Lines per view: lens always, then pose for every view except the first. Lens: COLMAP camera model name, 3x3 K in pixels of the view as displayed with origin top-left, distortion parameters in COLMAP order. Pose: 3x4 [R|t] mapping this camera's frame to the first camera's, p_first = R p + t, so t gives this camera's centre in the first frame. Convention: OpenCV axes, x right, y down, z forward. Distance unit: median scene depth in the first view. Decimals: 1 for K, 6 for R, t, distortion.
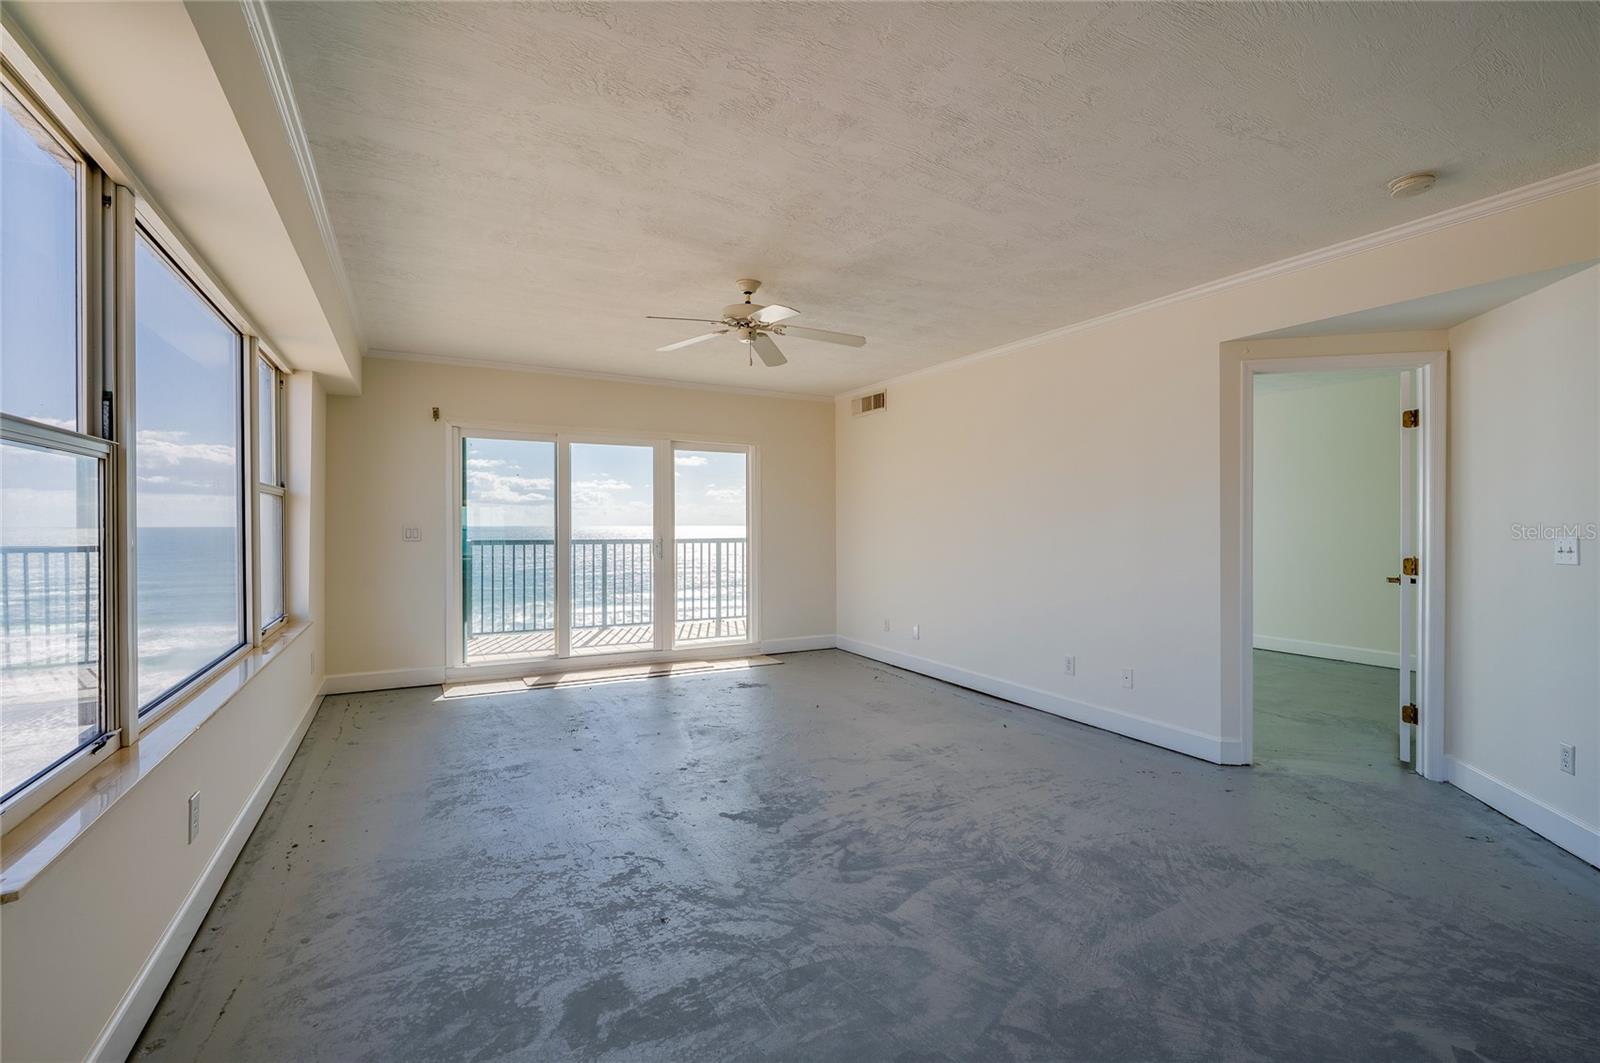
lens RADIAL K [[696.2, 0, 799.9], [0, 696.2, 524.1], [0, 0, 1]] dist [-0.004275, -0.000112]
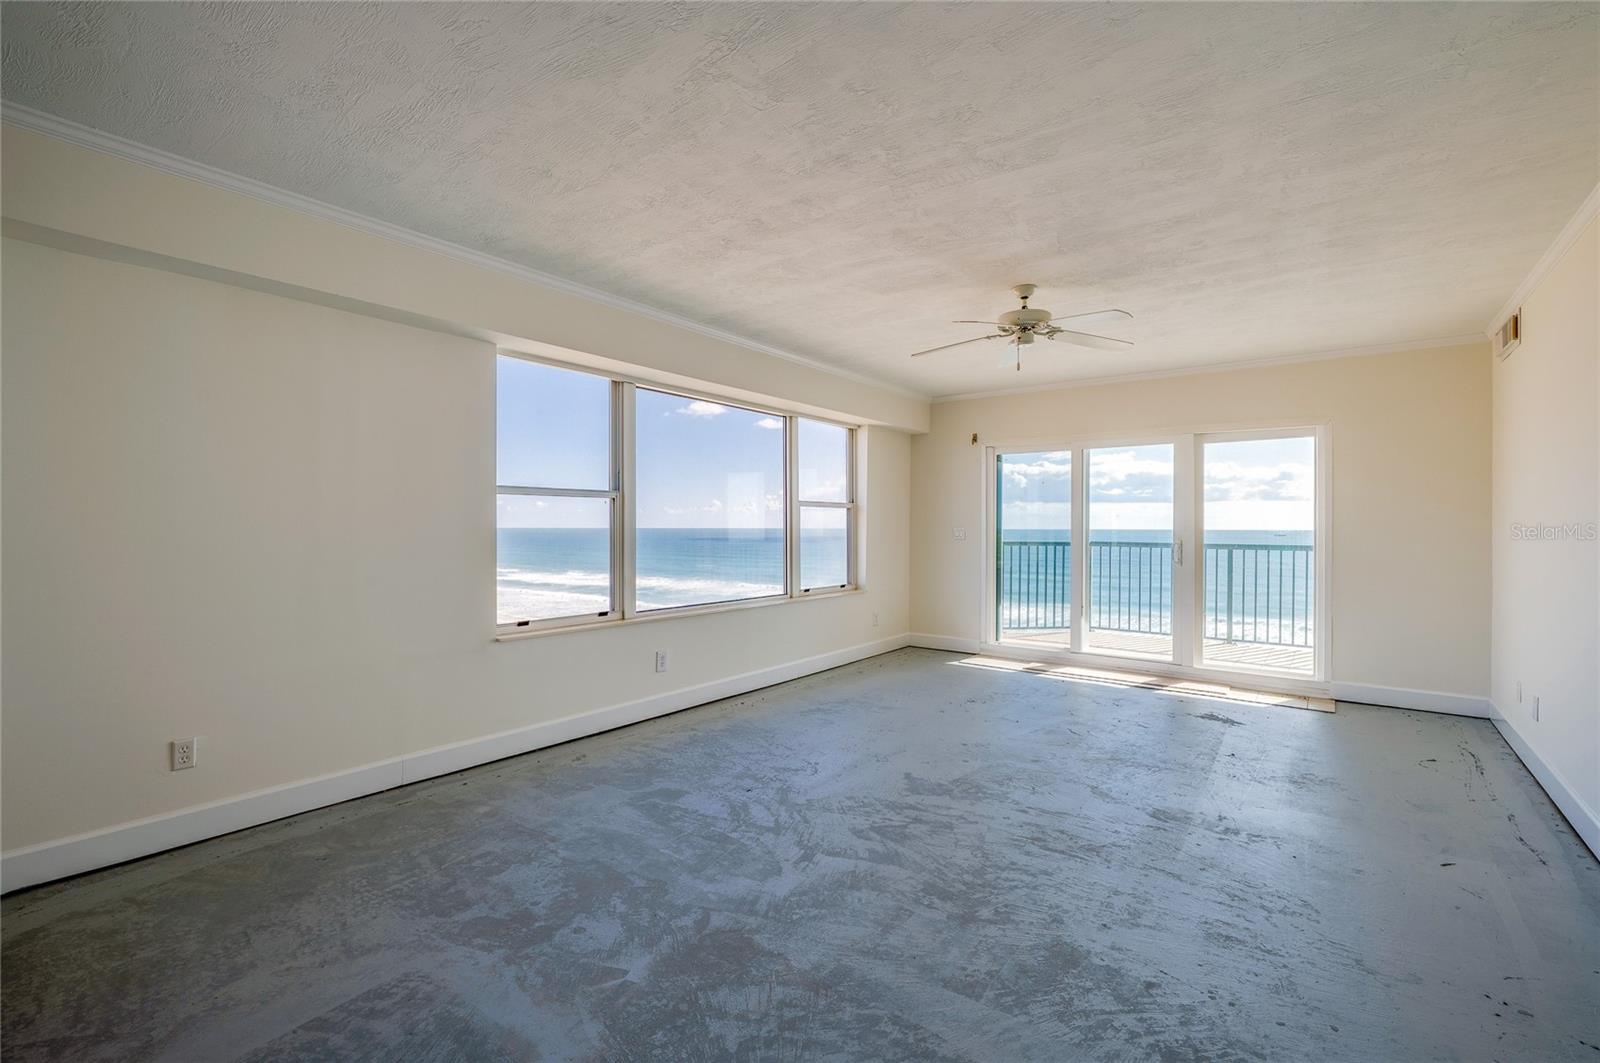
lens RADIAL K [[694.2, 0, 804.7], [0, 694.2, 531.1], [0, 0, 1]] dist [-0.002641, -0.000018]
pose [[0.405371, 0.006756, -0.914127, 0.951960], [-0.002142, 0.999977, 0.006441, 0.001324], [0.914150, -0.000653, 0.405376, 0.394979]]
